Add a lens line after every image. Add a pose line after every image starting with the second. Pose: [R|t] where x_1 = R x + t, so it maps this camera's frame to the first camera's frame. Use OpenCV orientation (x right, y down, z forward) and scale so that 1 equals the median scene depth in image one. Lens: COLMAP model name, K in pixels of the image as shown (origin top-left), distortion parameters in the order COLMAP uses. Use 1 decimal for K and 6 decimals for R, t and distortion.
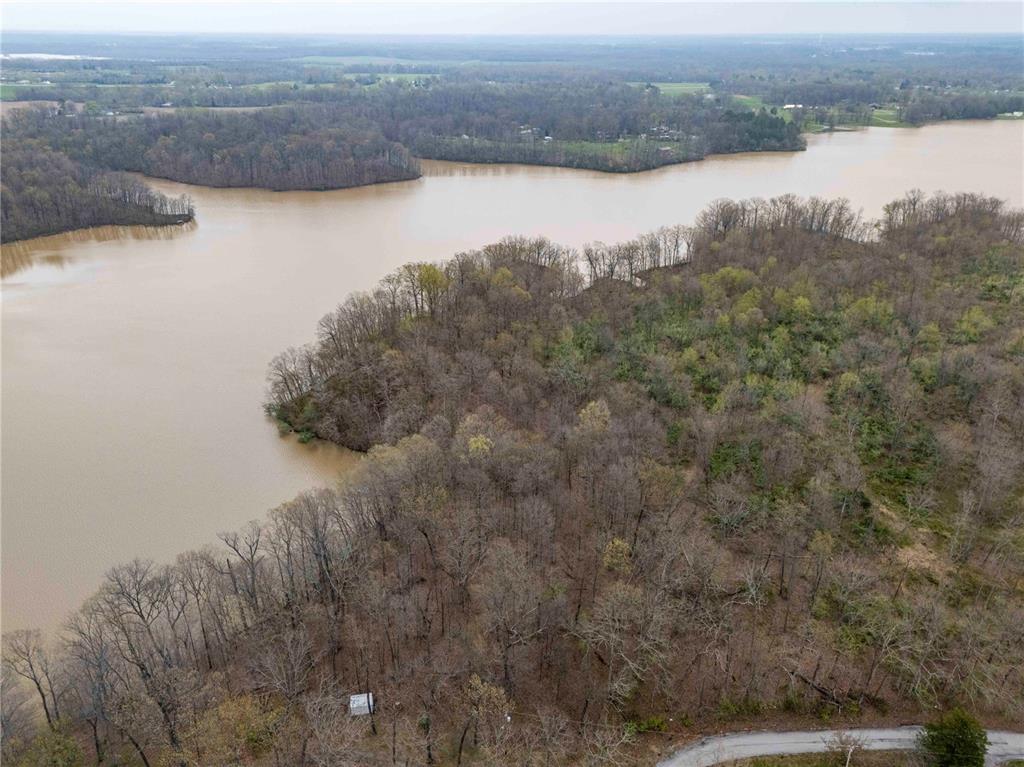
lens RADIAL K [[753.5, 0, 515.2], [0, 753.5, 377.5], [0, 0, 1]] dist [0.075735, -0.063924]
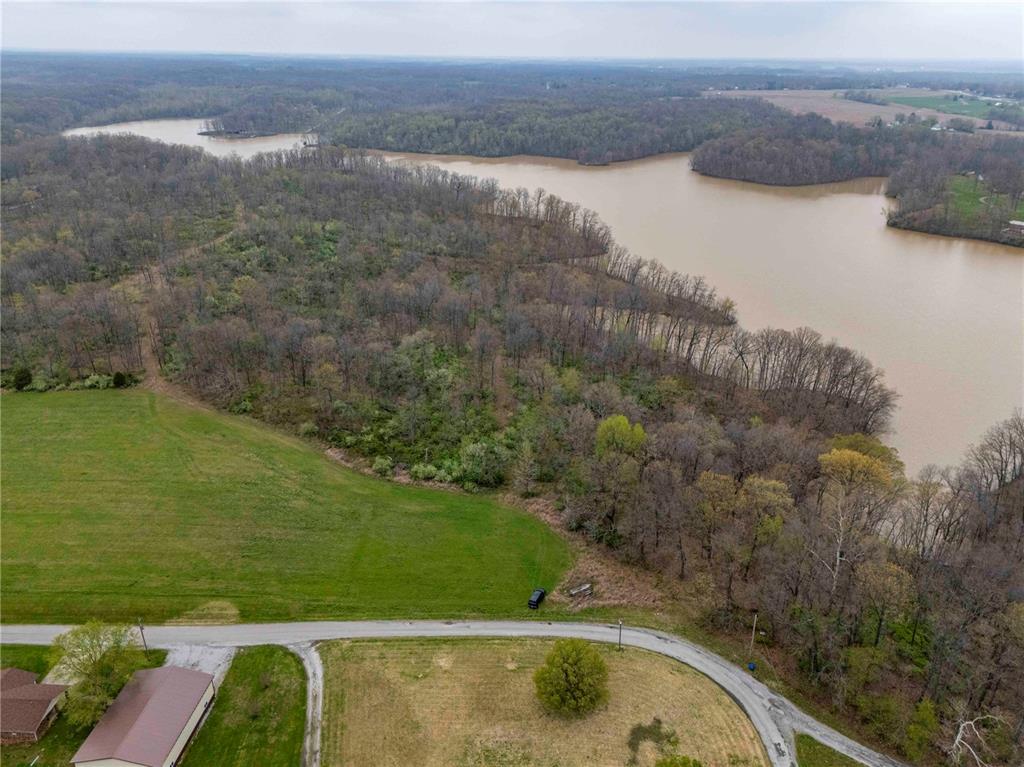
lens RADIAL K [[753.5, 0, 515.2], [0, 753.5, 377.5], [0, 0, 1]] dist [0.075735, -0.063924]
pose [[-0.016243, 0.392904, -0.919436, 0.826000], [-0.427416, 0.828577, 0.361628, -0.217676], [0.903909, 0.398856, 0.154475, 0.479217]]
